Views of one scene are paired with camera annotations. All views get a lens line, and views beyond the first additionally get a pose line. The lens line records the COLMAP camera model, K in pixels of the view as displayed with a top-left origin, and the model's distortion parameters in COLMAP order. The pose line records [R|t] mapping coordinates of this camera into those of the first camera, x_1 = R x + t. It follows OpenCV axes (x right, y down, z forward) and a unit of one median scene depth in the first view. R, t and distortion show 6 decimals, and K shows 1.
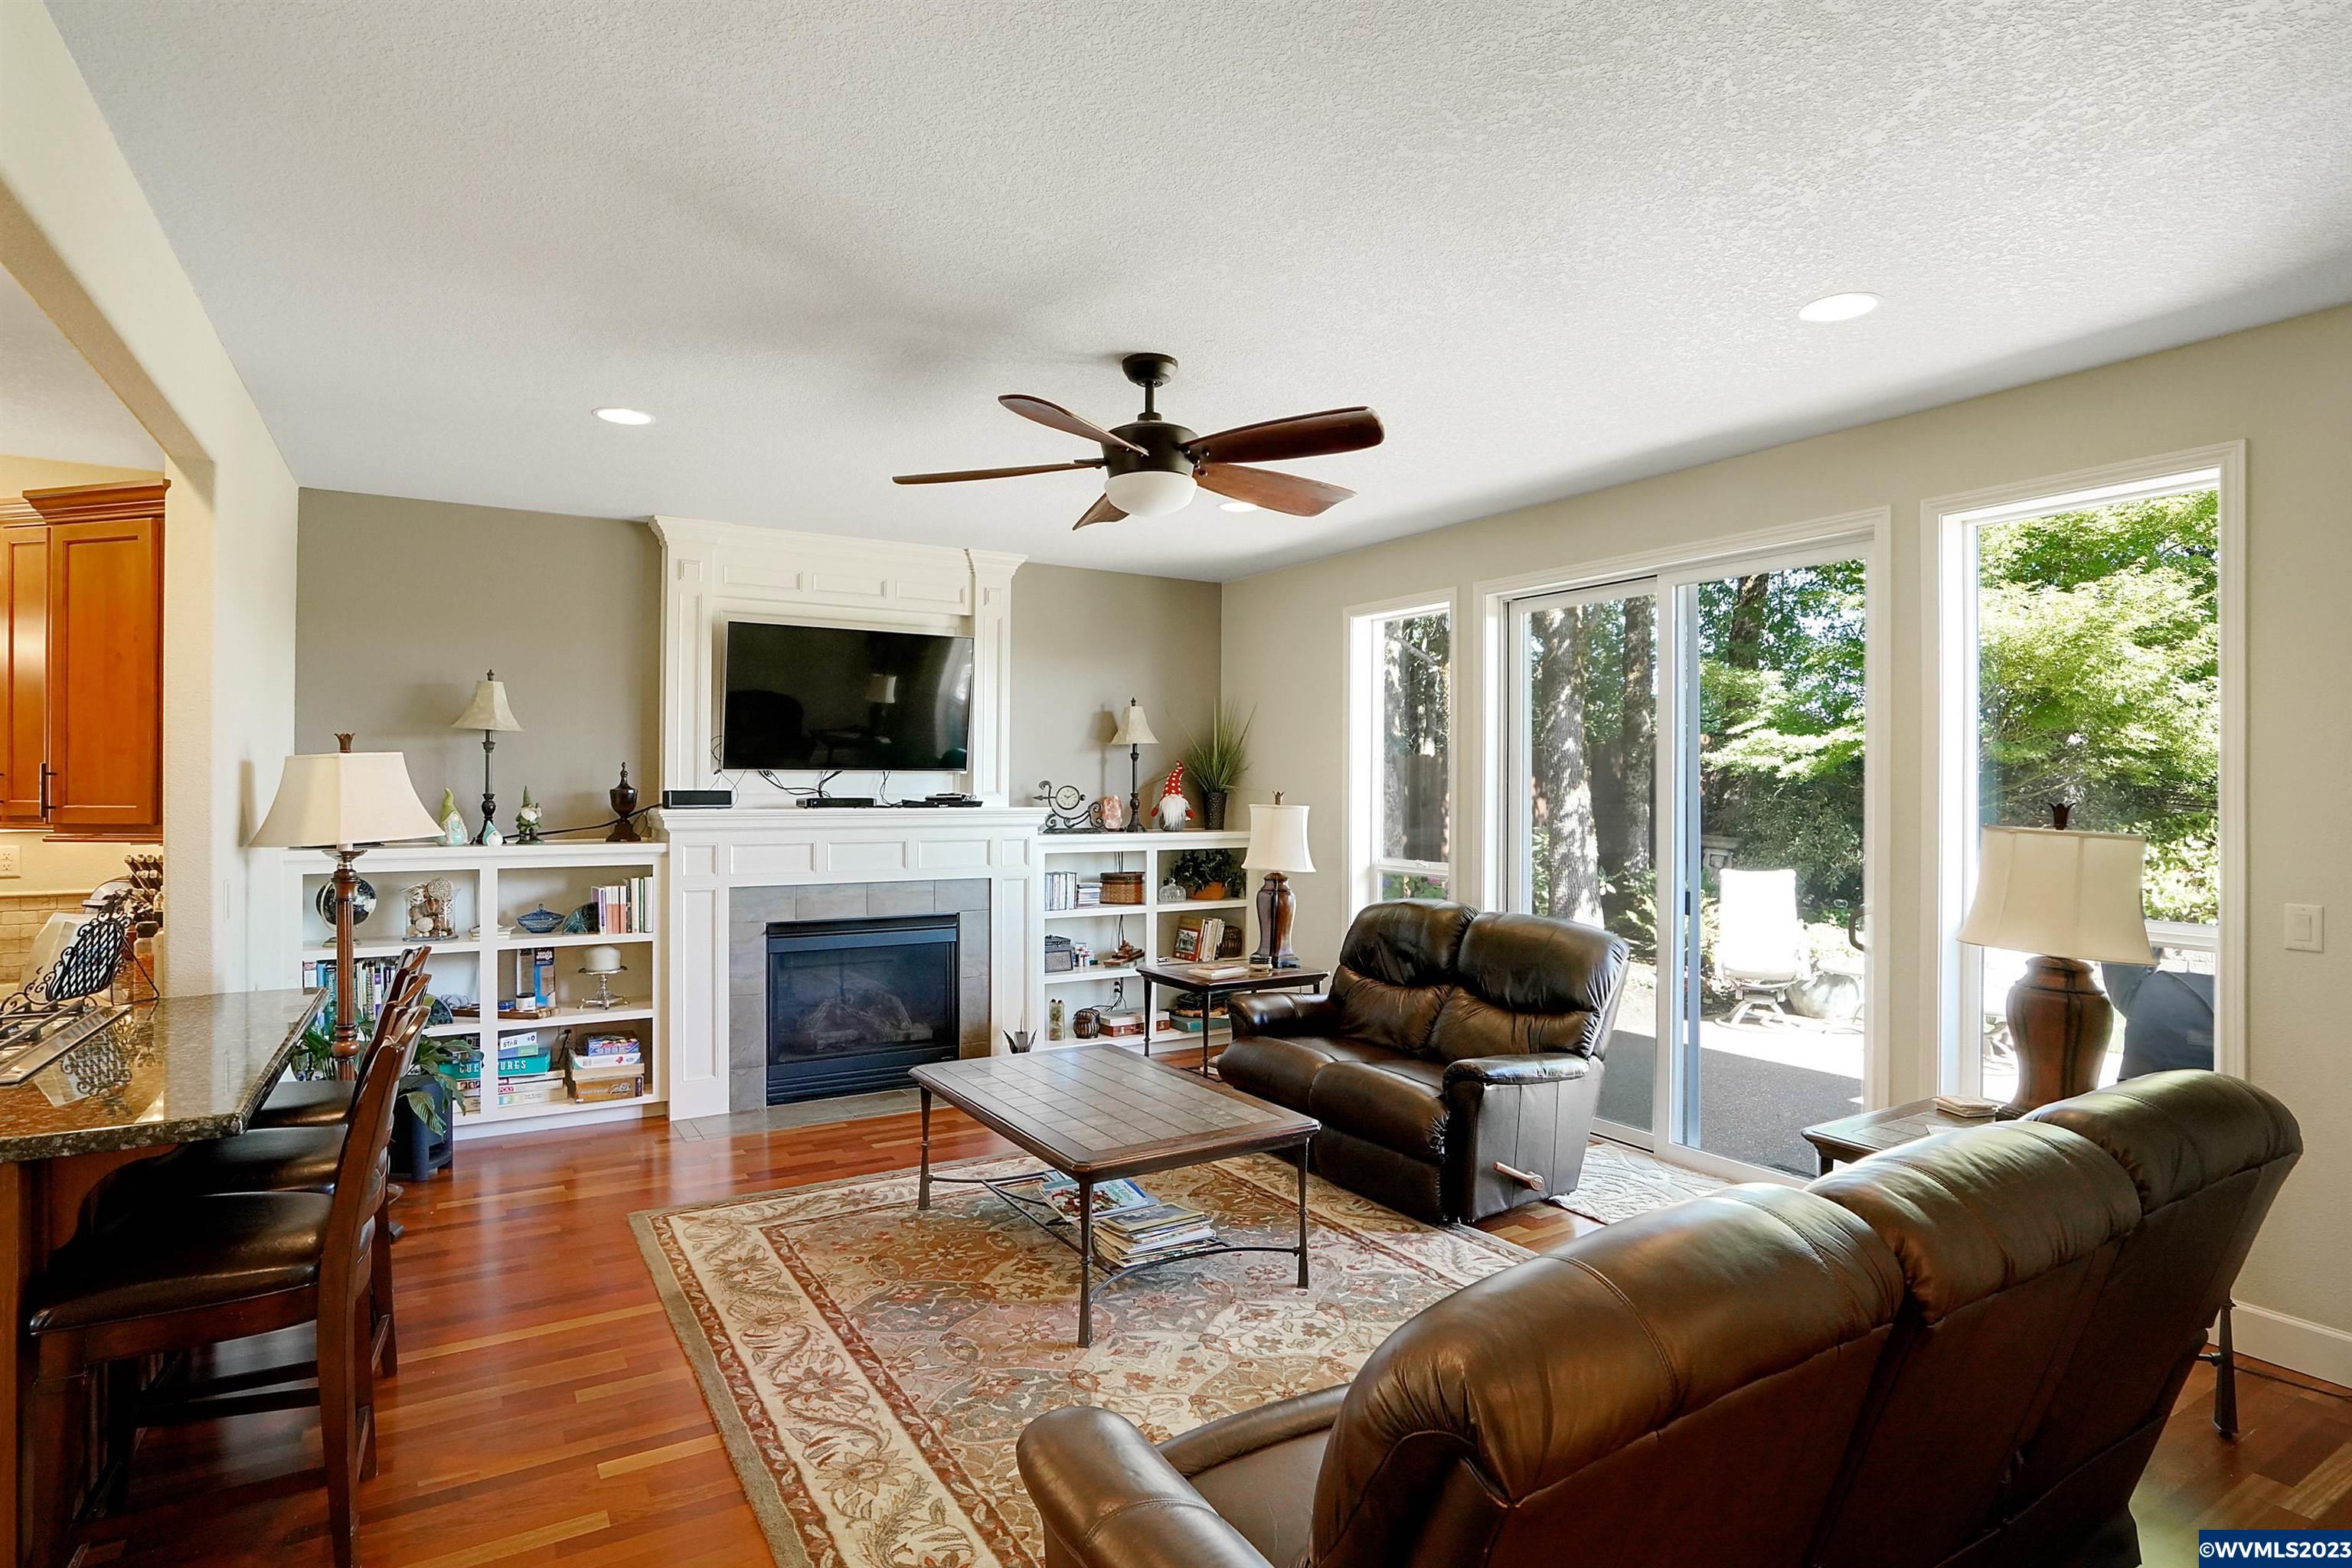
lens RADIAL K [[1246.1, 0, 1172.7], [0, 1246.1, 773.7], [0, 0, 1]] dist [-0.047055, 0.044226]
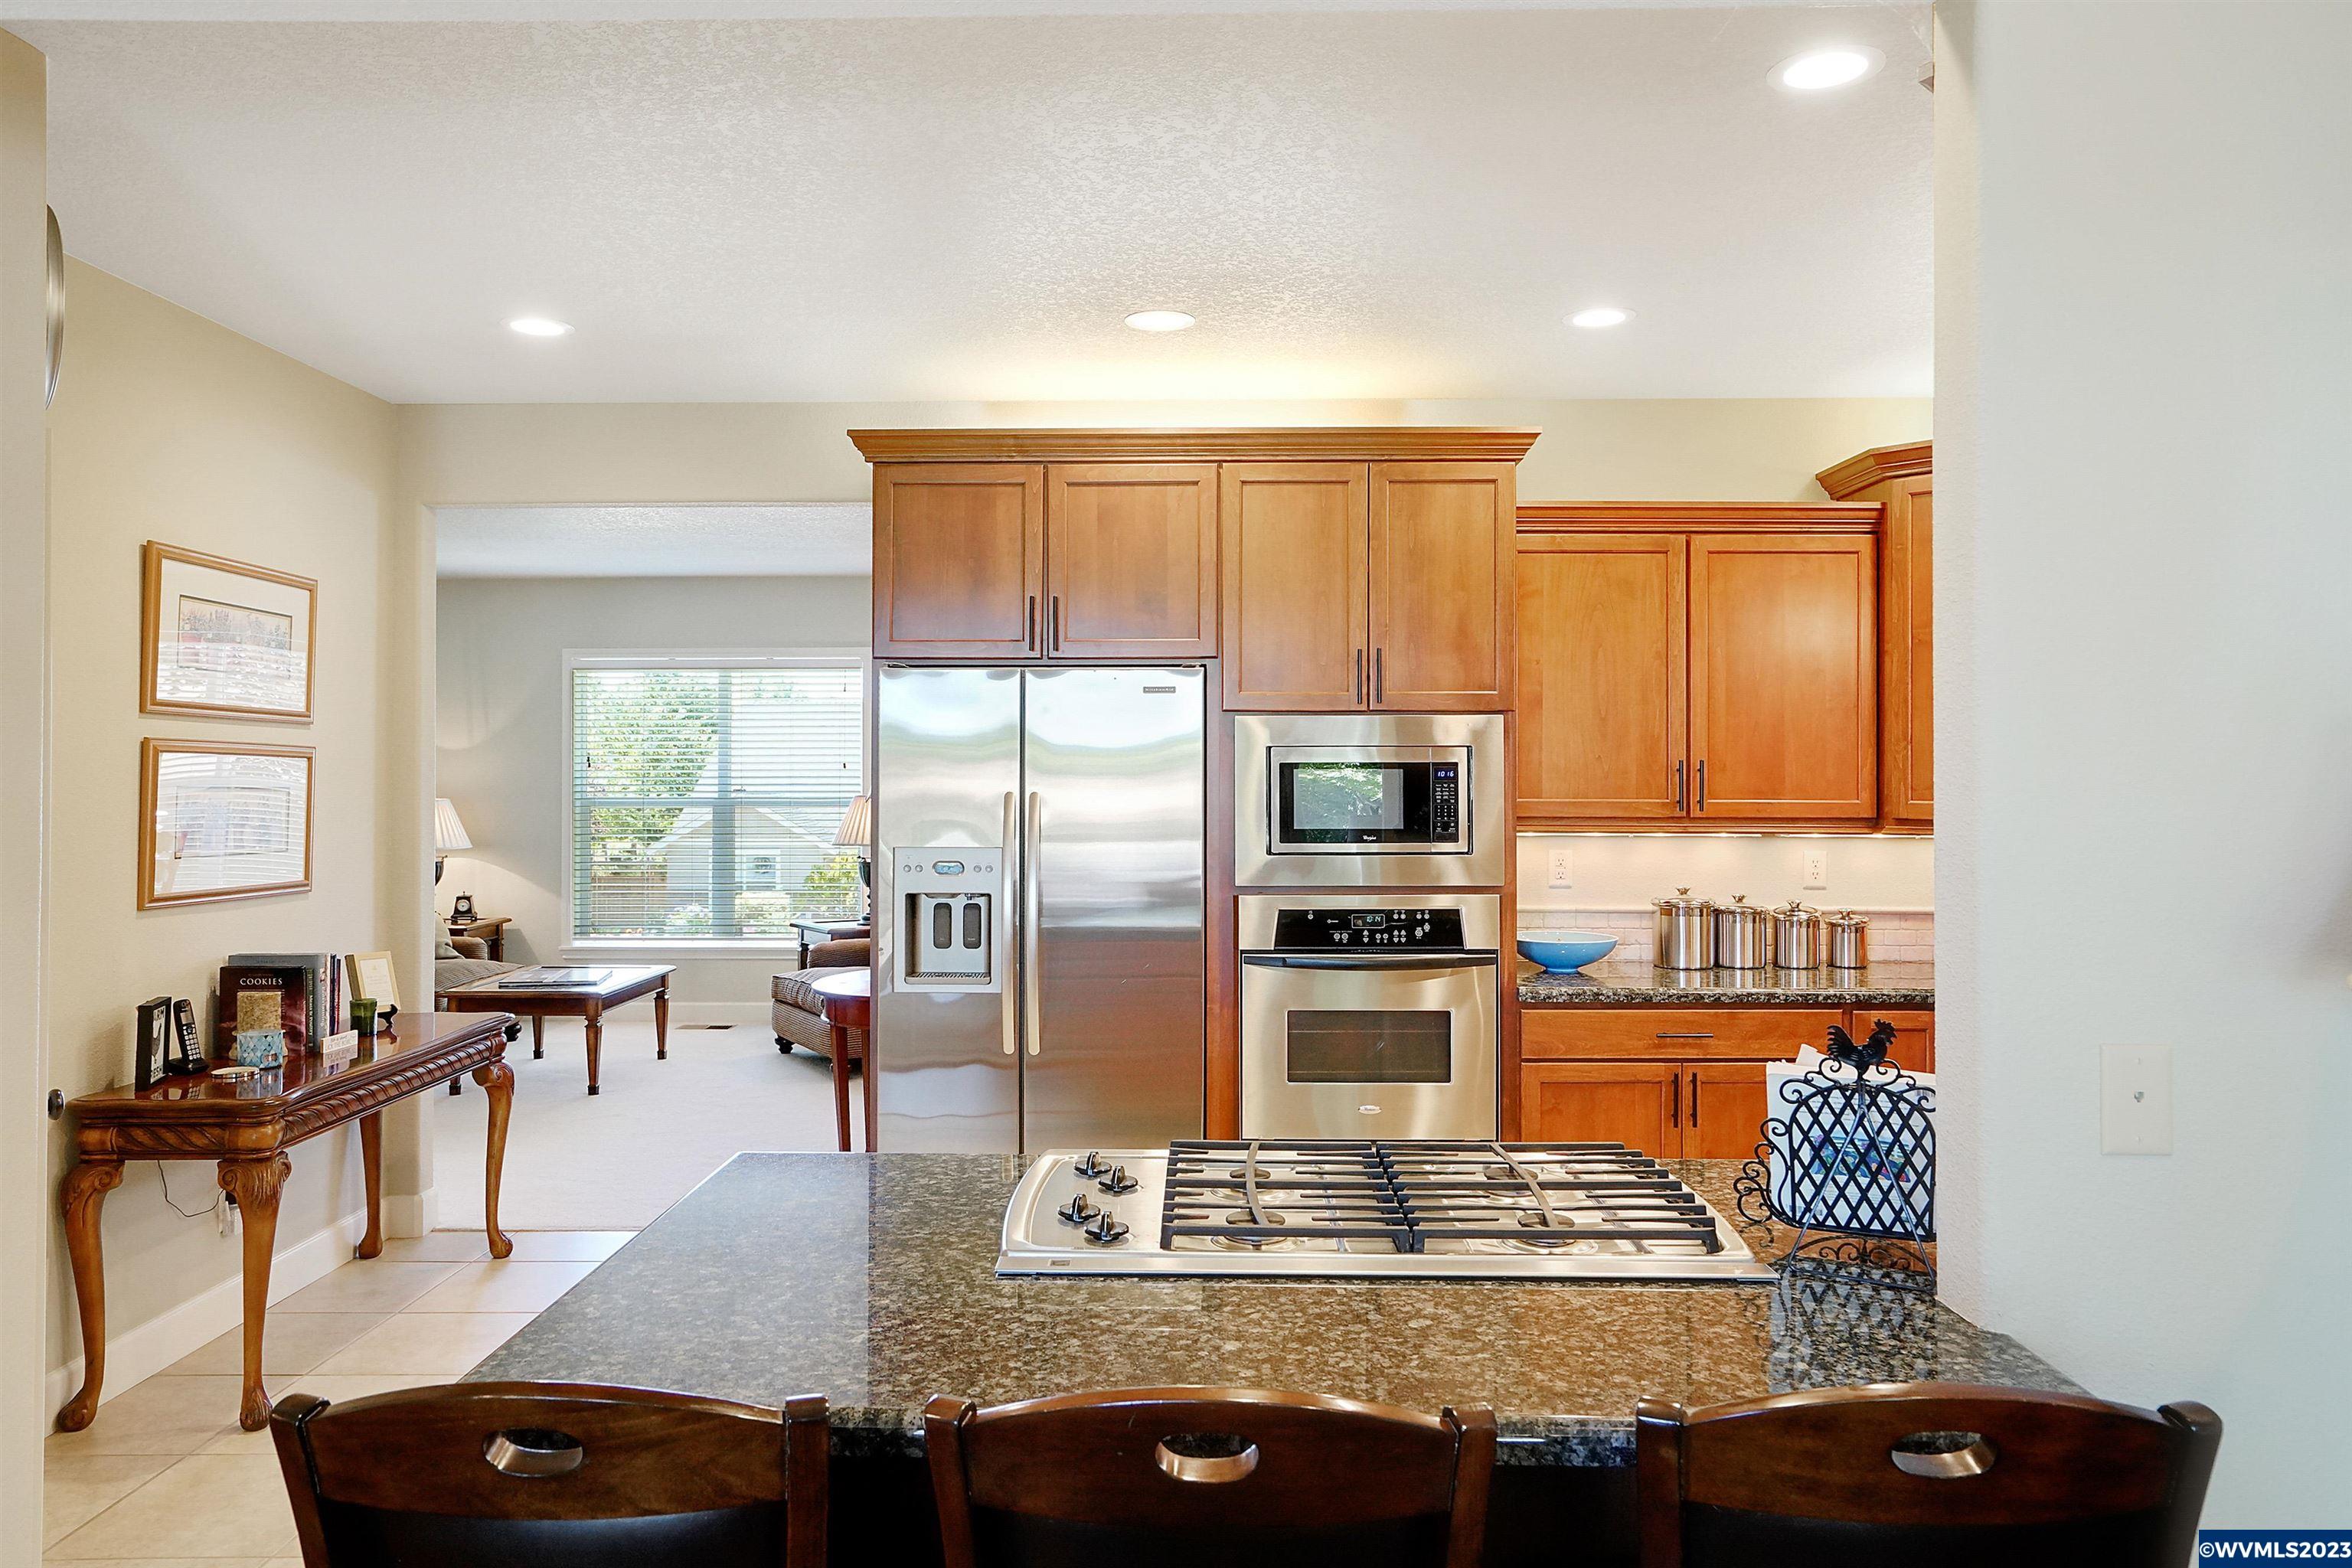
lens RADIAL K [[1518.8, 0, 1176.0], [0, 1518.8, 784.0], [0, 0, 1]] dist [0.003426, -0.000045]
pose [[-0.499023, 0.000017, -0.866589, -0.166988], [0.006928, 0.999968, -0.003971, 0.007143], [0.866561, -0.007986, -0.499007, 0.668425]]
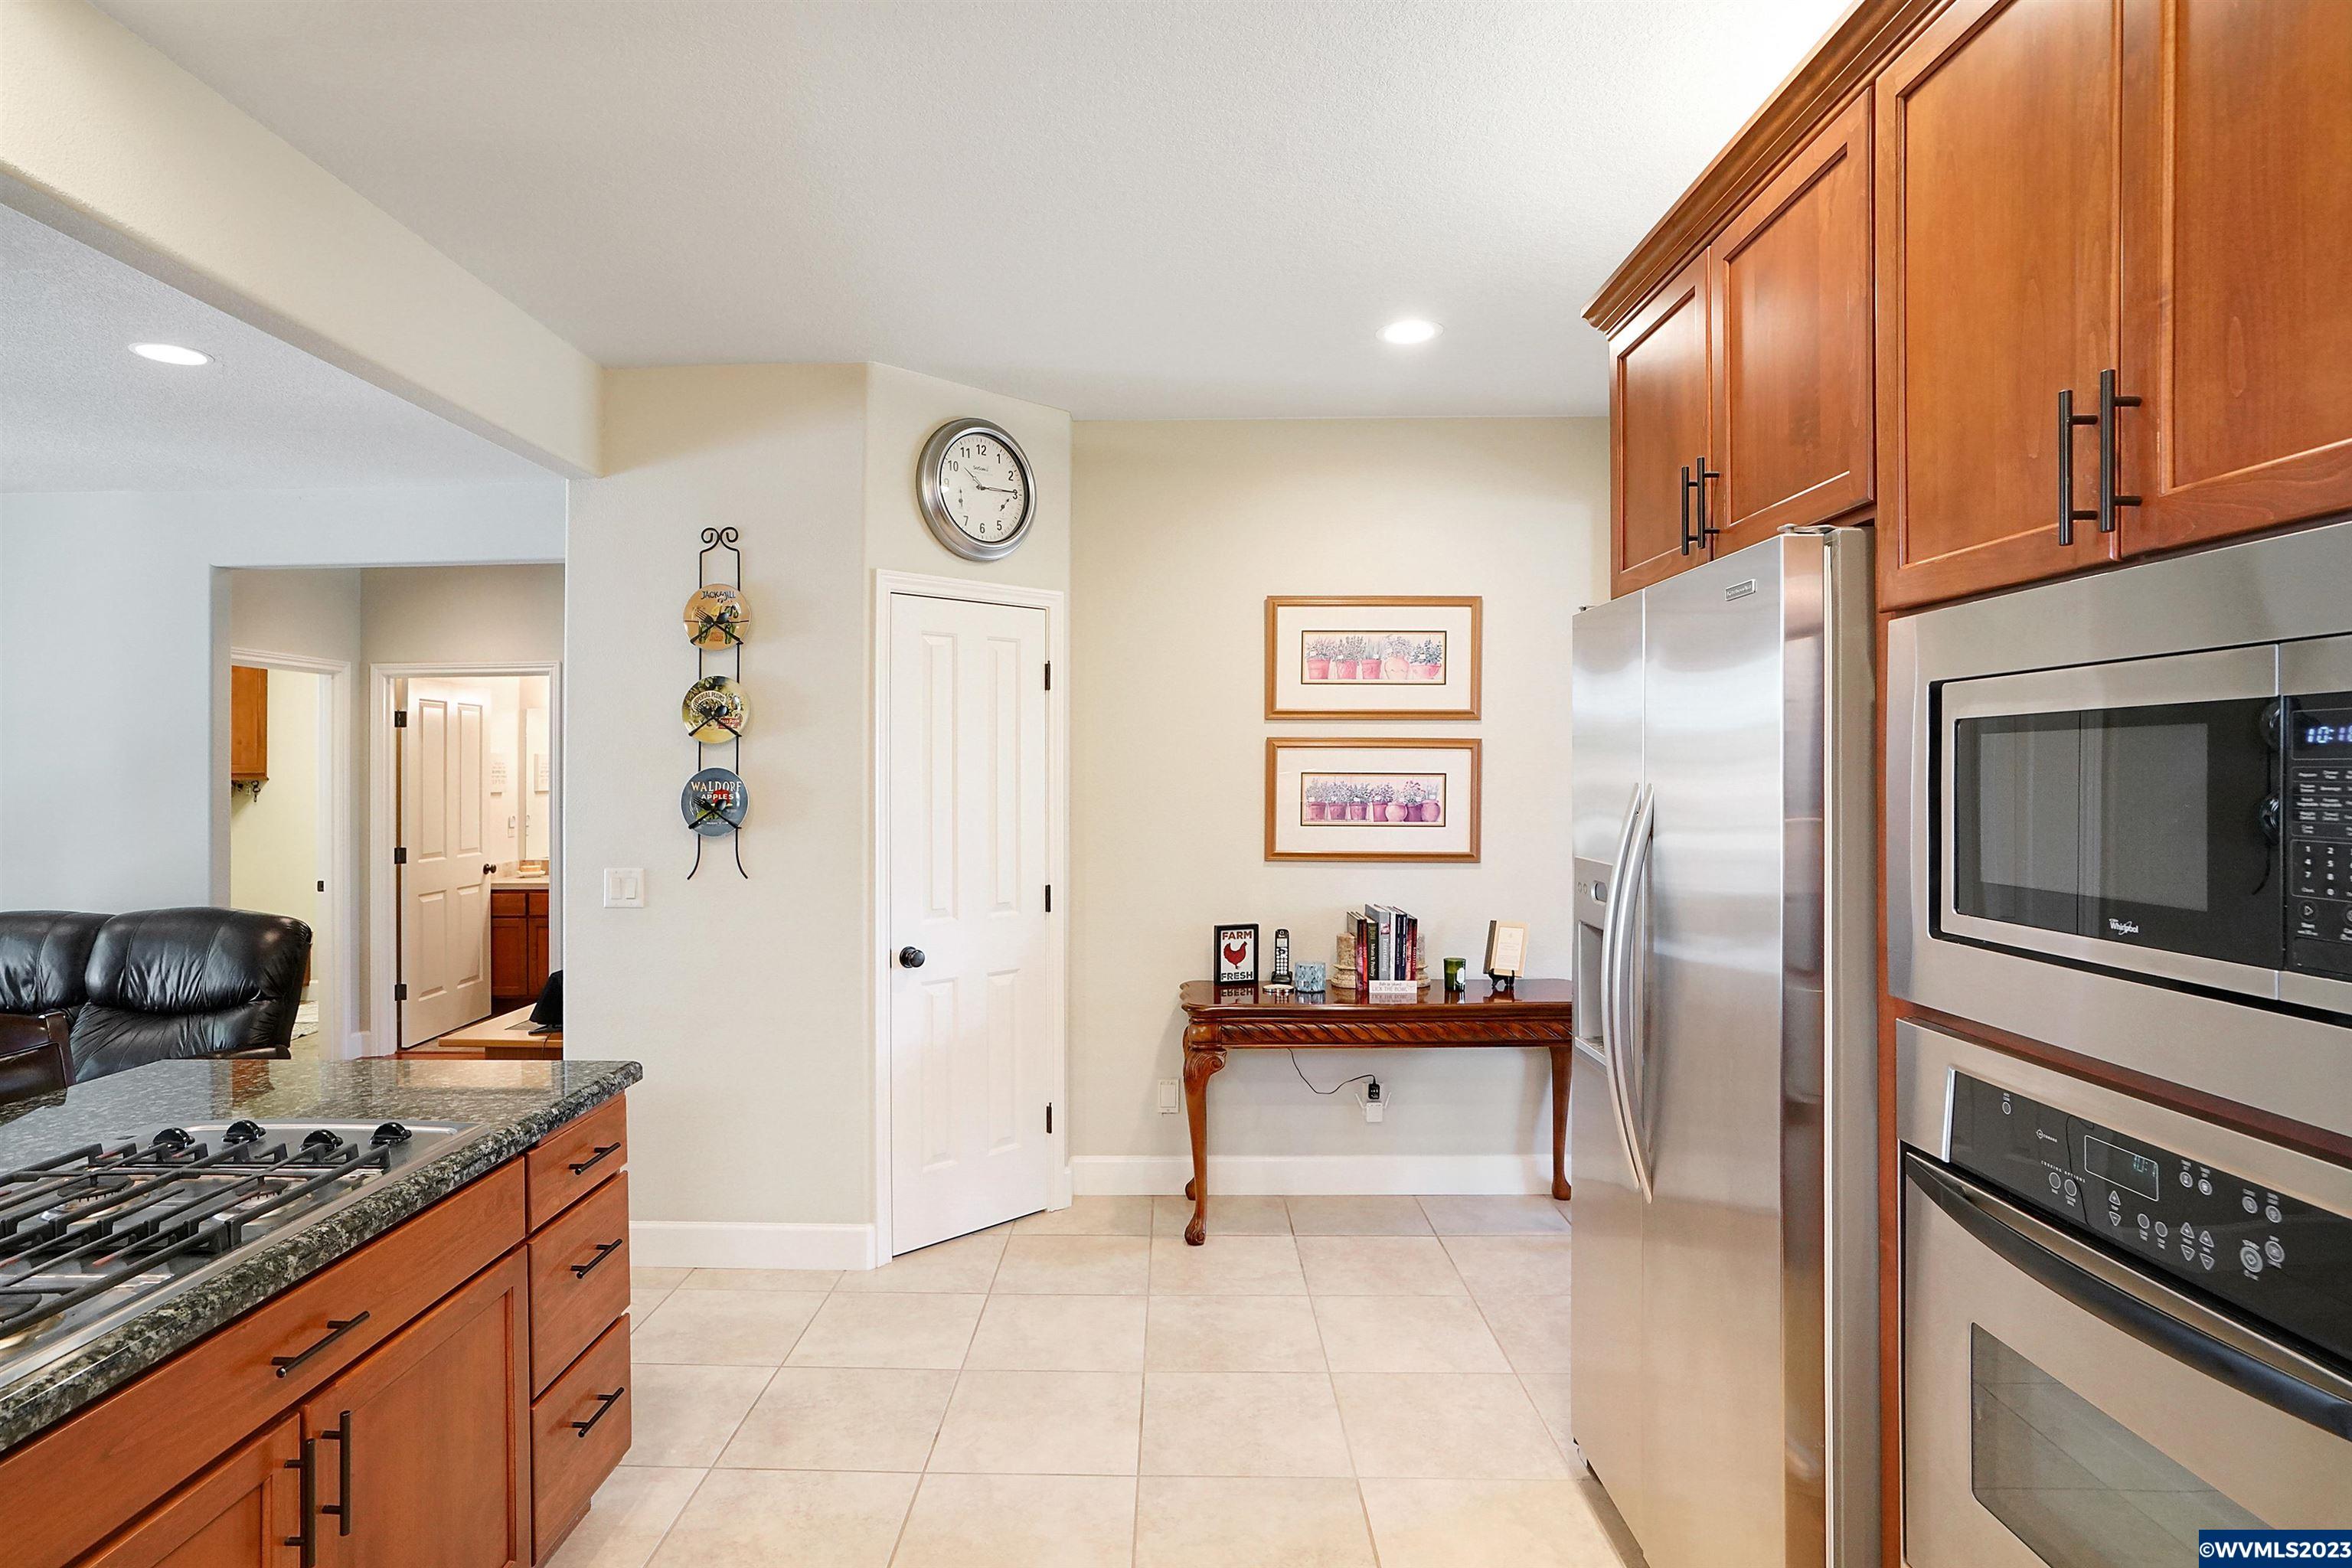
lens RADIAL K [[1246.1, 0, 1172.7], [0, 1246.1, 773.7], [0, 0, 1]] dist [-0.047055, 0.044226]
pose [[-0.876321, -0.000019, 0.481728, -0.895537], [-0.002323, 0.999989, -0.004187, 0.006566], [-0.481723, -0.004788, -0.876311, 0.635854]]
